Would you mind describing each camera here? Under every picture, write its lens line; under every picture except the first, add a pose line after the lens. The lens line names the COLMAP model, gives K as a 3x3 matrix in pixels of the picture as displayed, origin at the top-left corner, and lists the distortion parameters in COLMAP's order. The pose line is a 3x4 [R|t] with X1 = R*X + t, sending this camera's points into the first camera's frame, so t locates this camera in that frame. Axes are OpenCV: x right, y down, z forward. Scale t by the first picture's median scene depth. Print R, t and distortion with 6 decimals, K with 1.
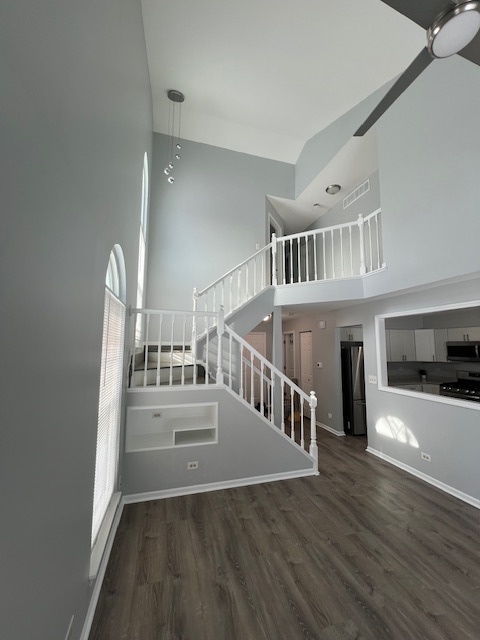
lens RADIAL K [[254.9, 0, 242.1], [0, 254.9, 319.3], [0, 0, 1]] dist [-0.001381, 0.000103]
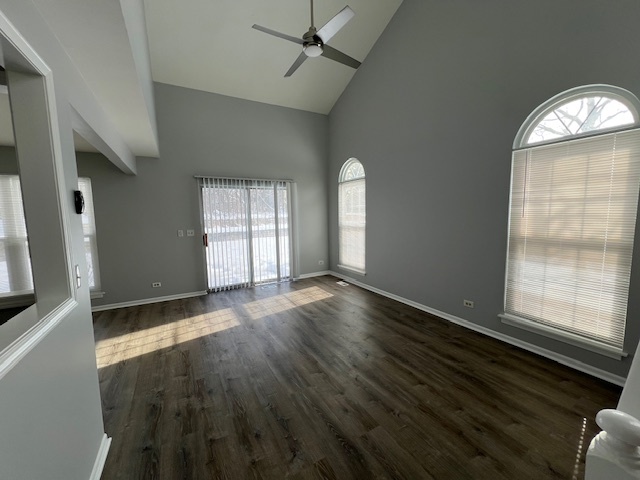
lens RADIAL K [[254.9, 0, 319.4], [0, 254.9, 237.5], [0, 0, 1]] dist [-0.001381, 0.000103]
pose [[-0.974691, 0.036075, -0.220626, 0.421339], [0.038503, 0.999236, -0.006712, 0.157930], [0.220215, -0.015037, -0.975335, 0.987488]]
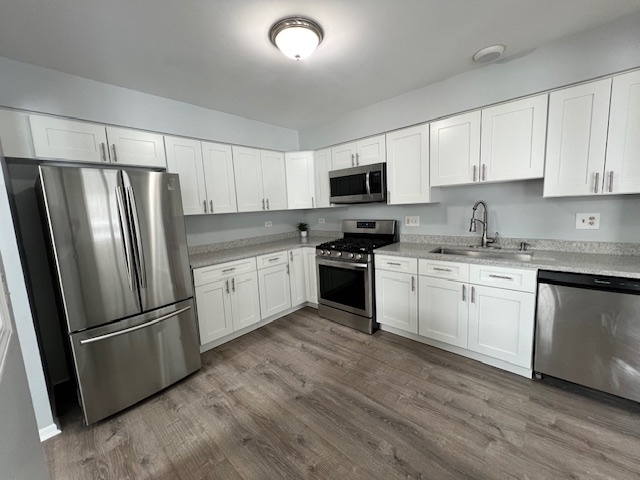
lens RADIAL K [[254.9, 0, 319.4], [0, 254.9, 237.5], [0, 0, 1]] dist [-0.001381, 0.000103]
pose [[0.858436, -0.110513, 0.500874, 0.689701], [-0.000661, 0.976274, 0.216538, 0.156686], [-0.512921, -0.186215, 0.837995, 0.725180]]
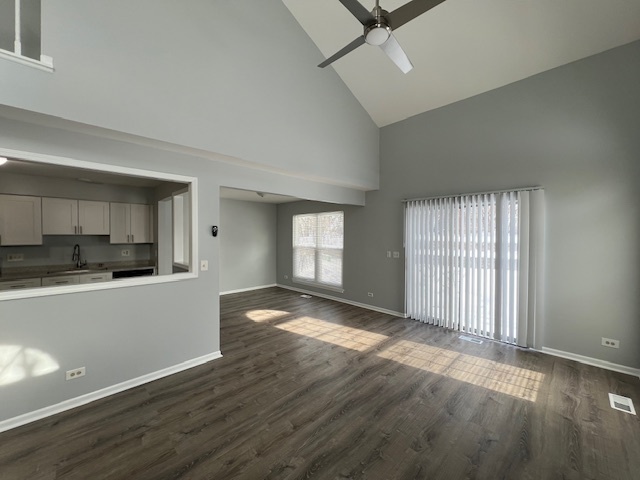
lens RADIAL K [[254.9, 0, 319.4], [0, 254.9, 237.5], [0, 0, 1]] dist [-0.001381, 0.000103]
pose [[-0.467568, -0.017100, 0.883791, -0.163217], [-0.100316, 0.994380, -0.033833, 0.104529], [-0.878246, -0.104477, -0.466656, 0.634452]]
